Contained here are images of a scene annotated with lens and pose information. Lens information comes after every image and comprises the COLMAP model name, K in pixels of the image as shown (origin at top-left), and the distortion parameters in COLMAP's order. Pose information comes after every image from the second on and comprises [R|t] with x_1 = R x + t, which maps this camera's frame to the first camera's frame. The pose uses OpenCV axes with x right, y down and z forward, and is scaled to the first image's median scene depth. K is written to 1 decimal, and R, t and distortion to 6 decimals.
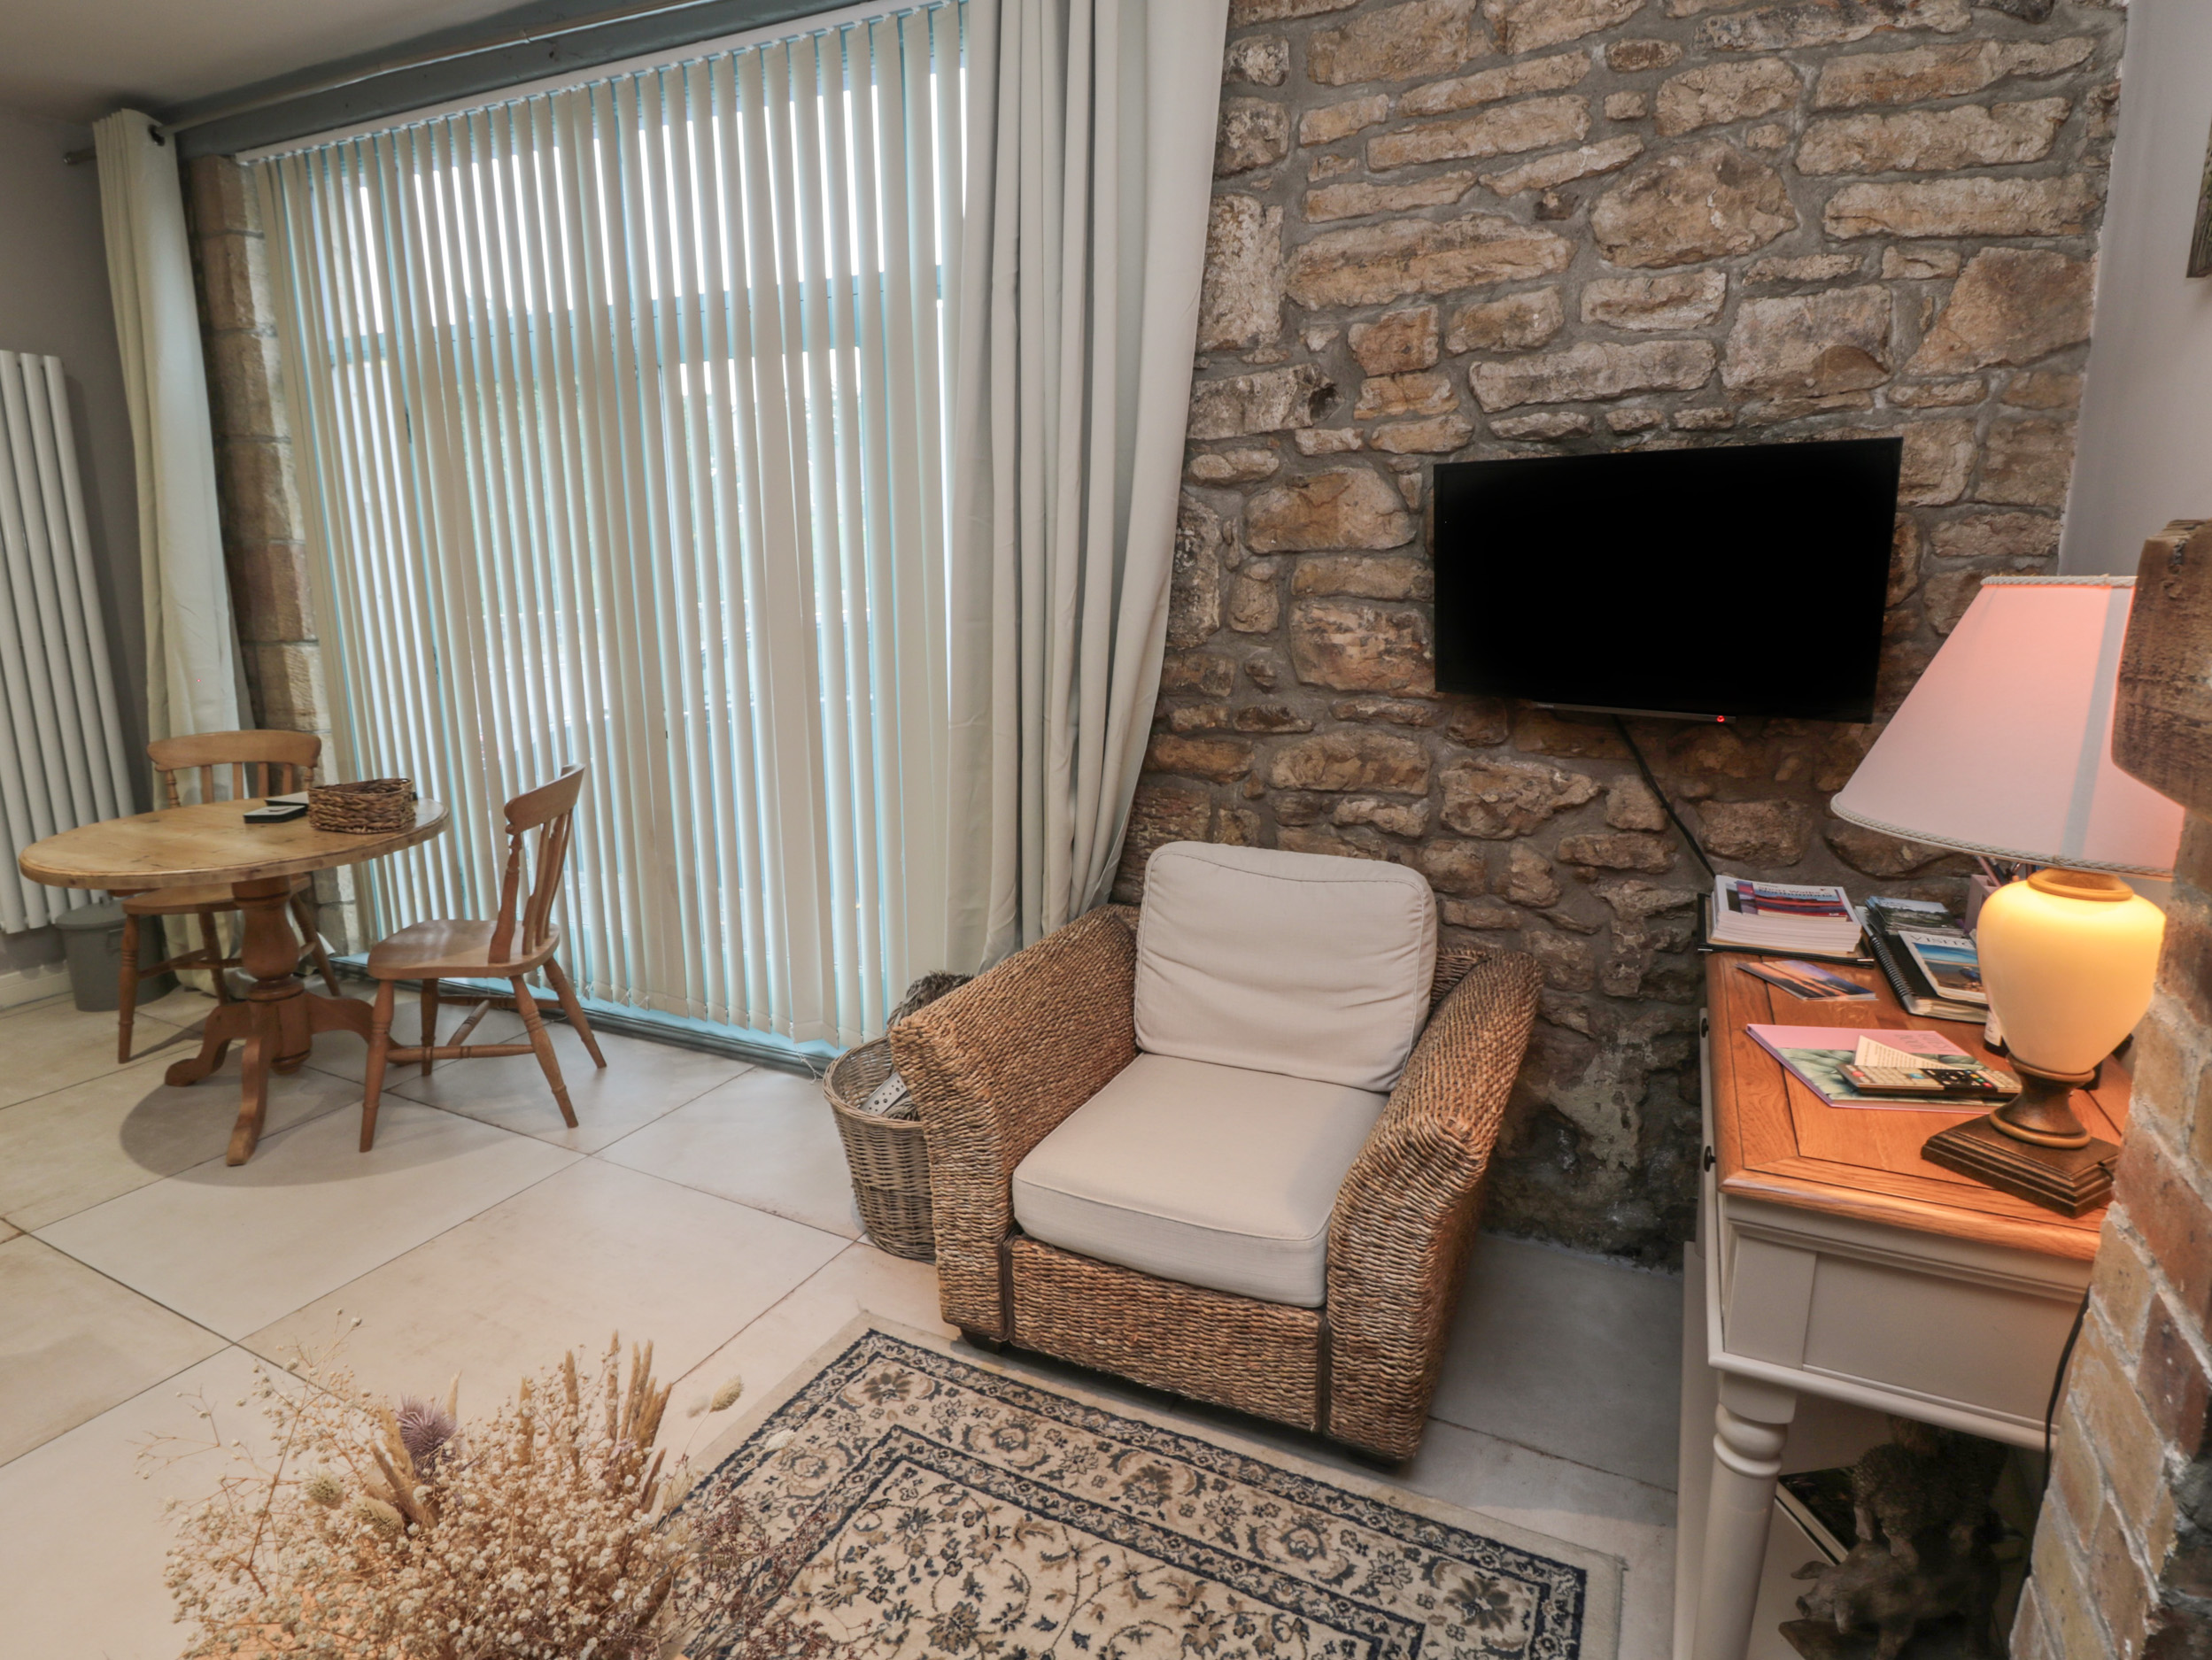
lens RADIAL K [[1165.0, 0, 1087.6], [0, 1165.0, 821.3], [0, 0, 1]] dist [-0.003303, -0.010040]
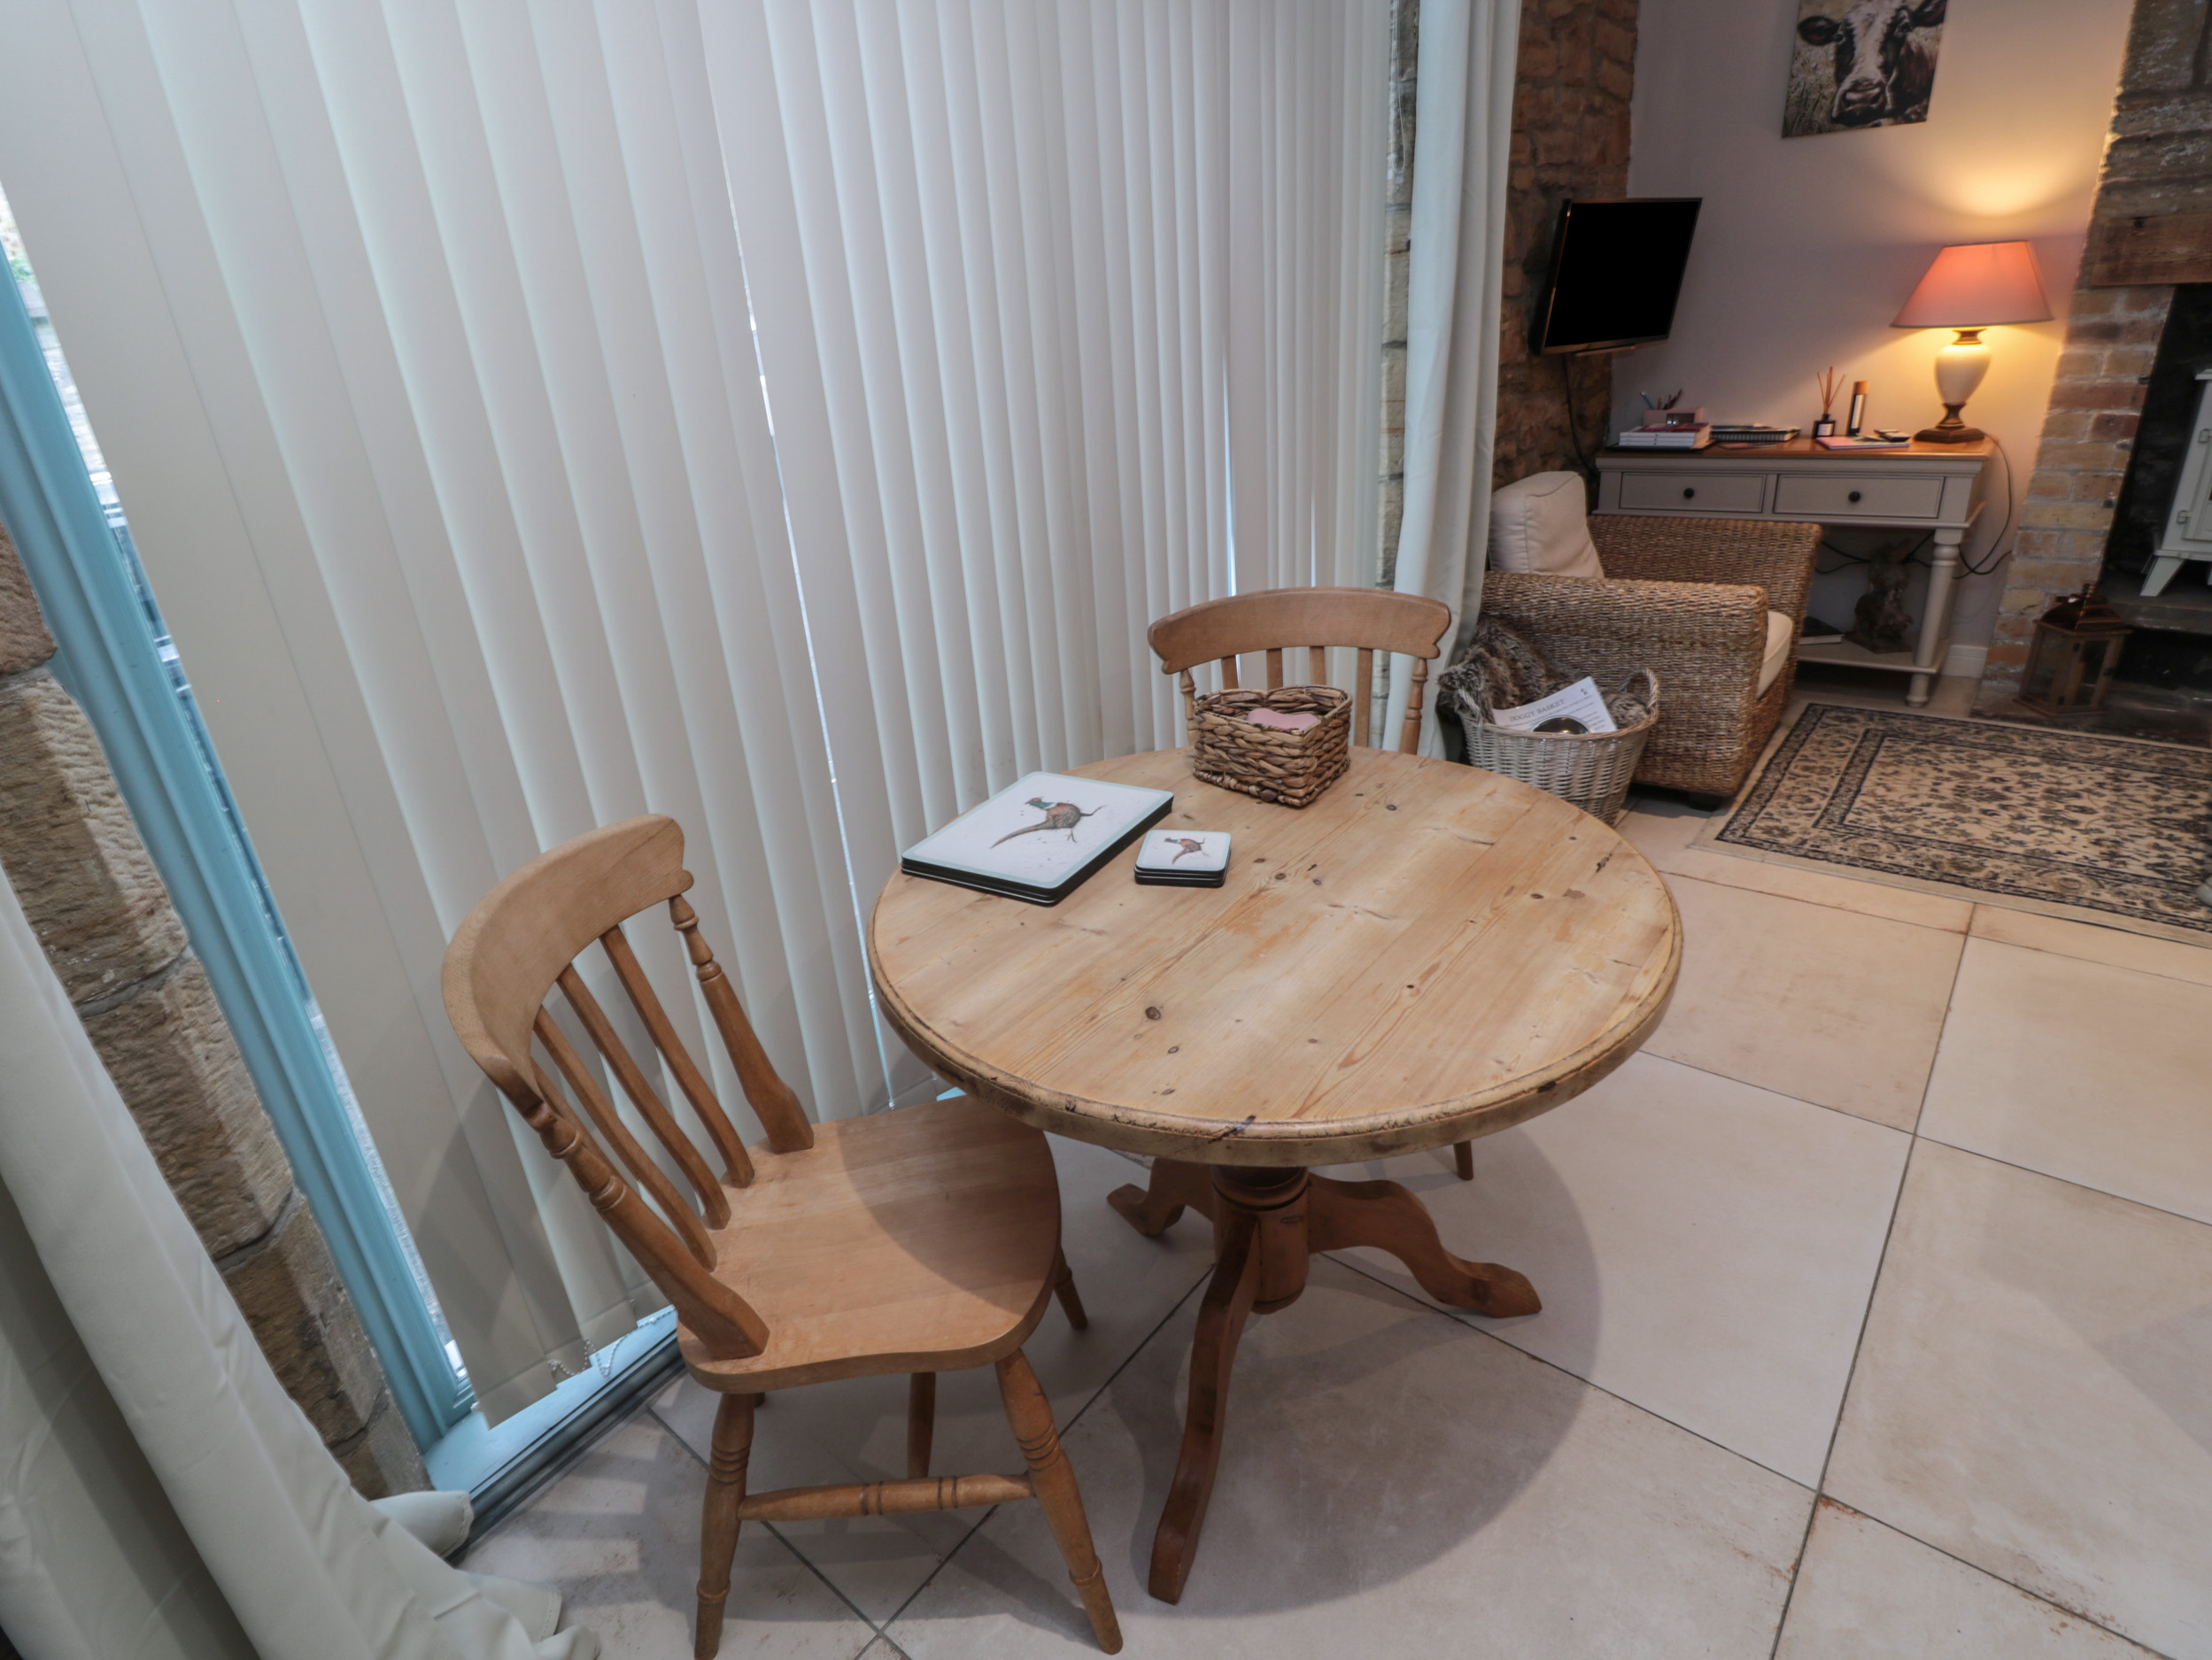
lens RADIAL K [[1165.0, 0, 1087.6], [0, 1165.0, 821.3], [0, 0, 1]] dist [-0.003303, -0.010040]
pose [[0.220214, -0.403457, 0.888104, -1.459778], [0.275153, 0.899174, 0.340260, -0.244295], [-0.935840, 0.169434, 0.309023, 1.171401]]
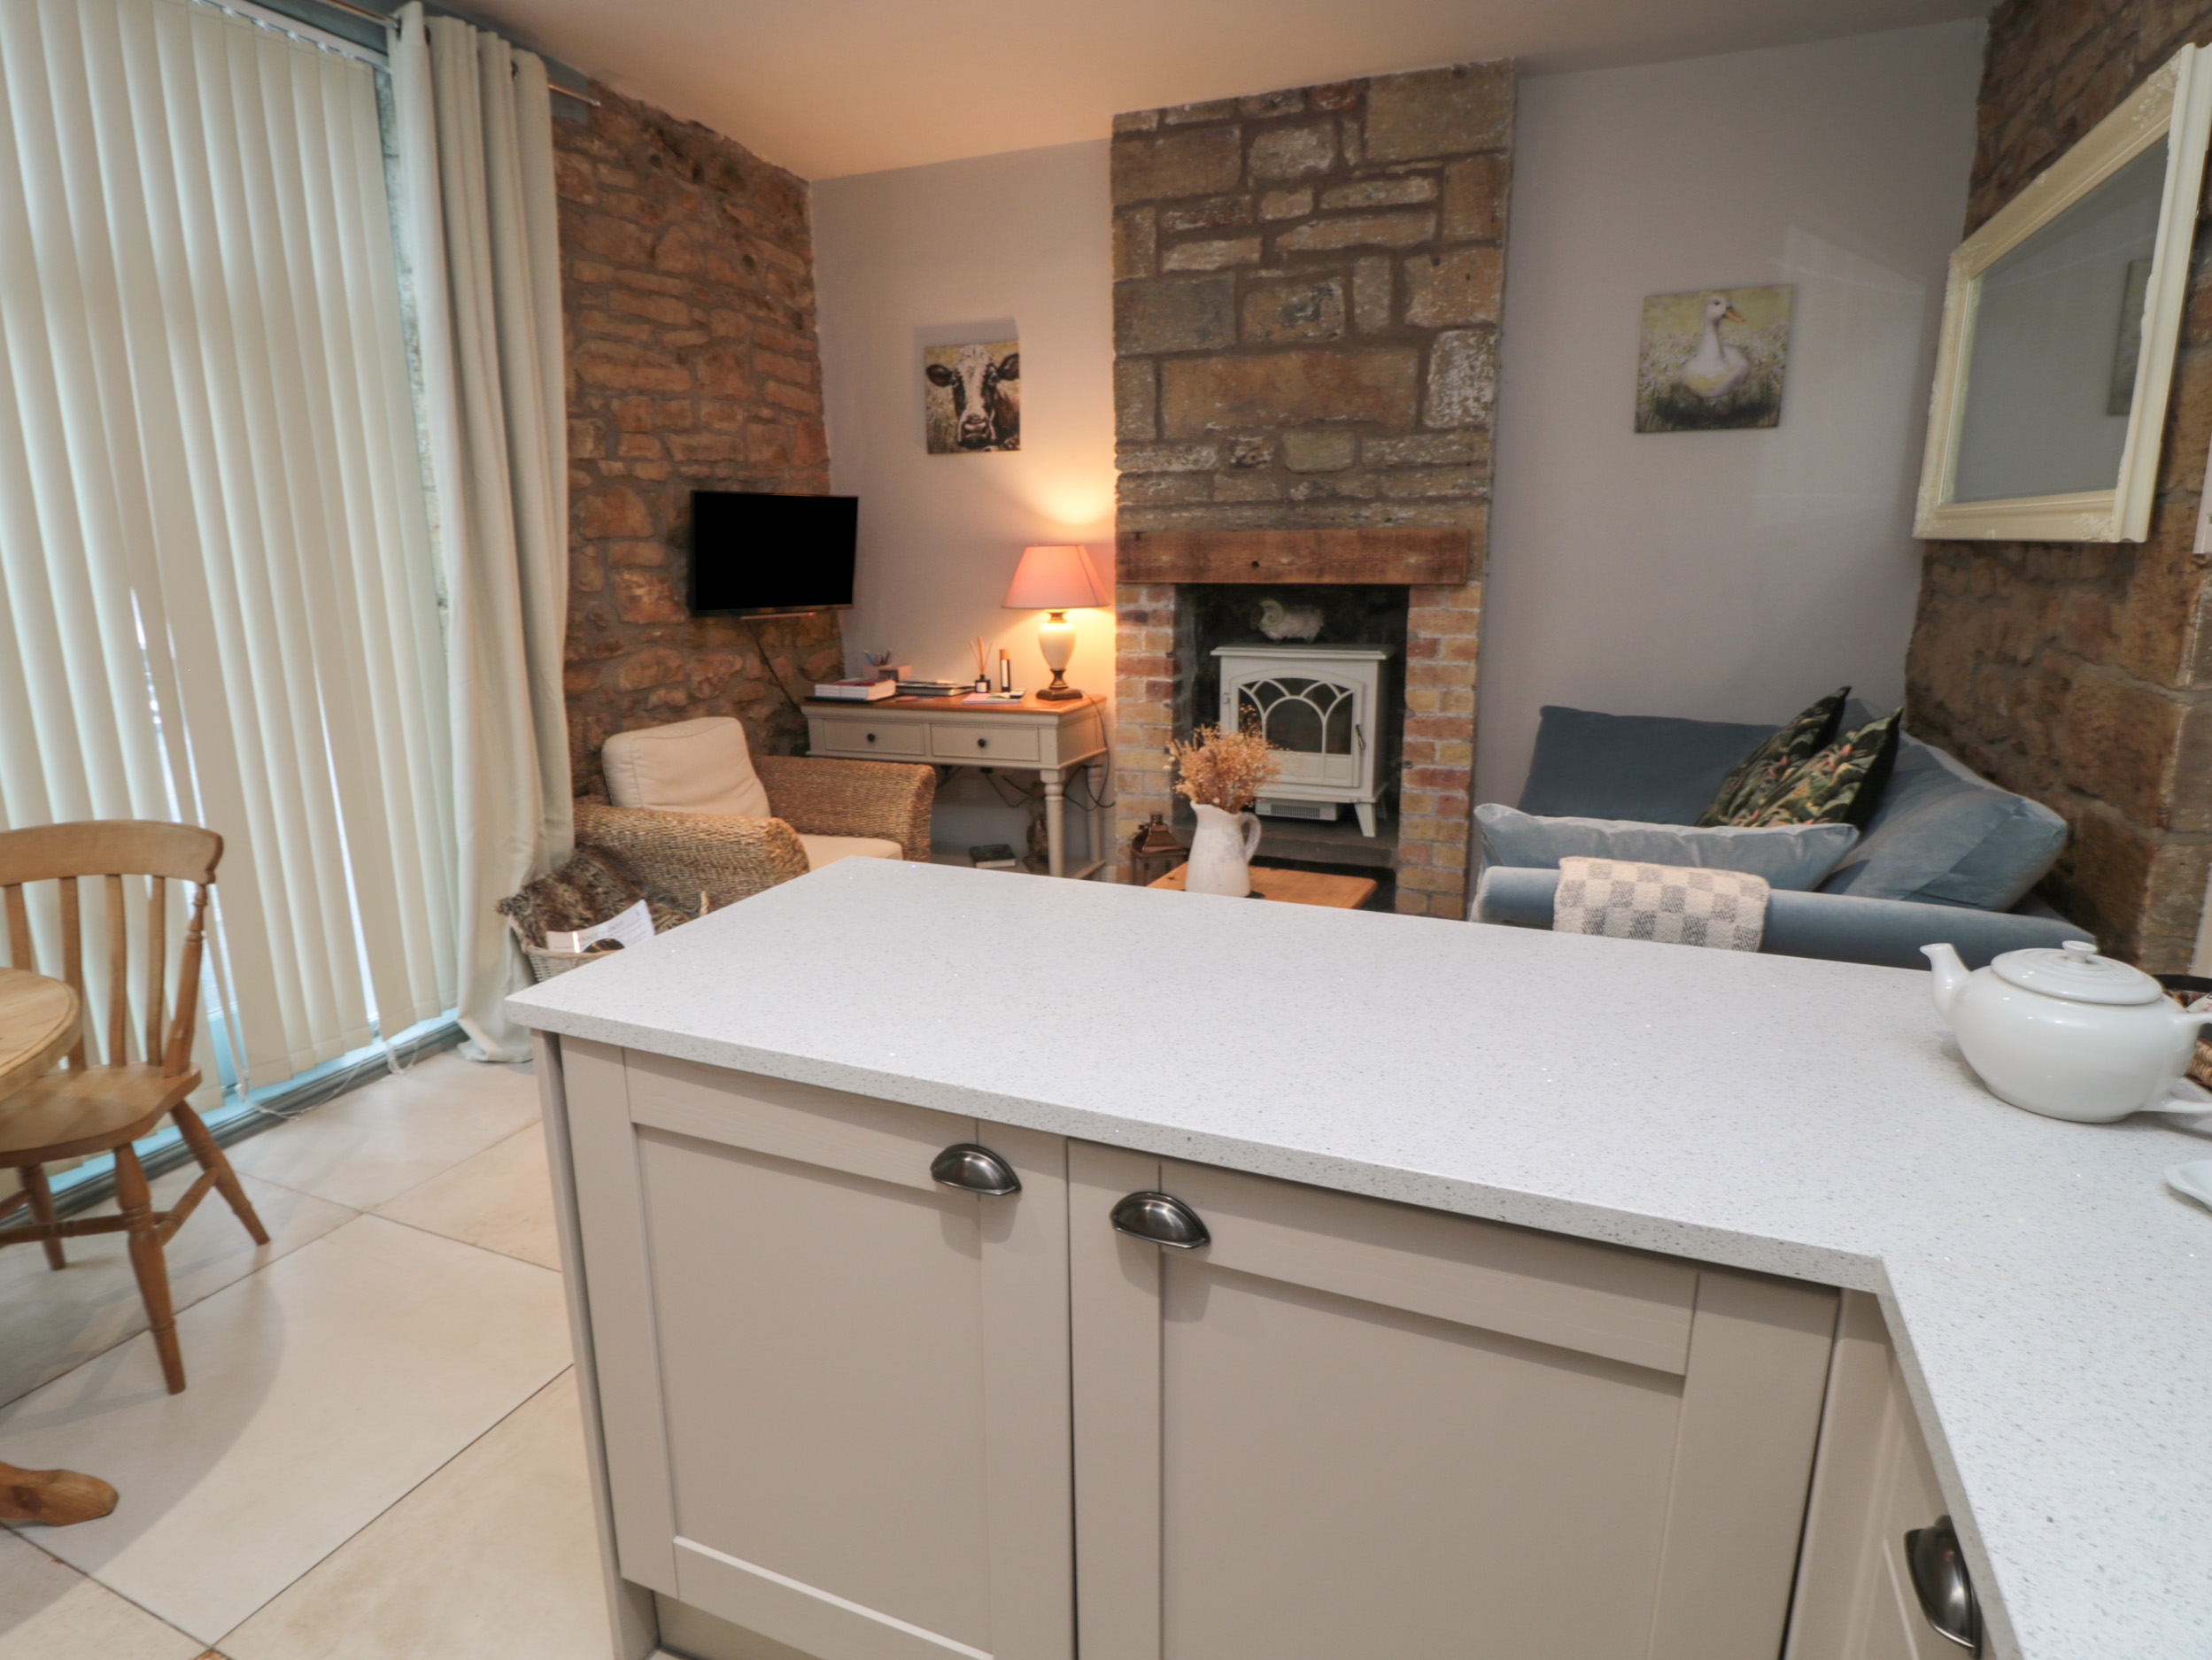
lens RADIAL K [[1199.4, 0, 1100.5], [0, 1199.4, 818.5], [0, 0, 1]] dist [0.000395, -0.015844]
pose [[-0.062148, -0.217649, 0.974047, -1.551027], [0.221249, 0.948648, 0.226090, -0.095430], [-0.973235, 0.229558, -0.010802, 0.479328]]
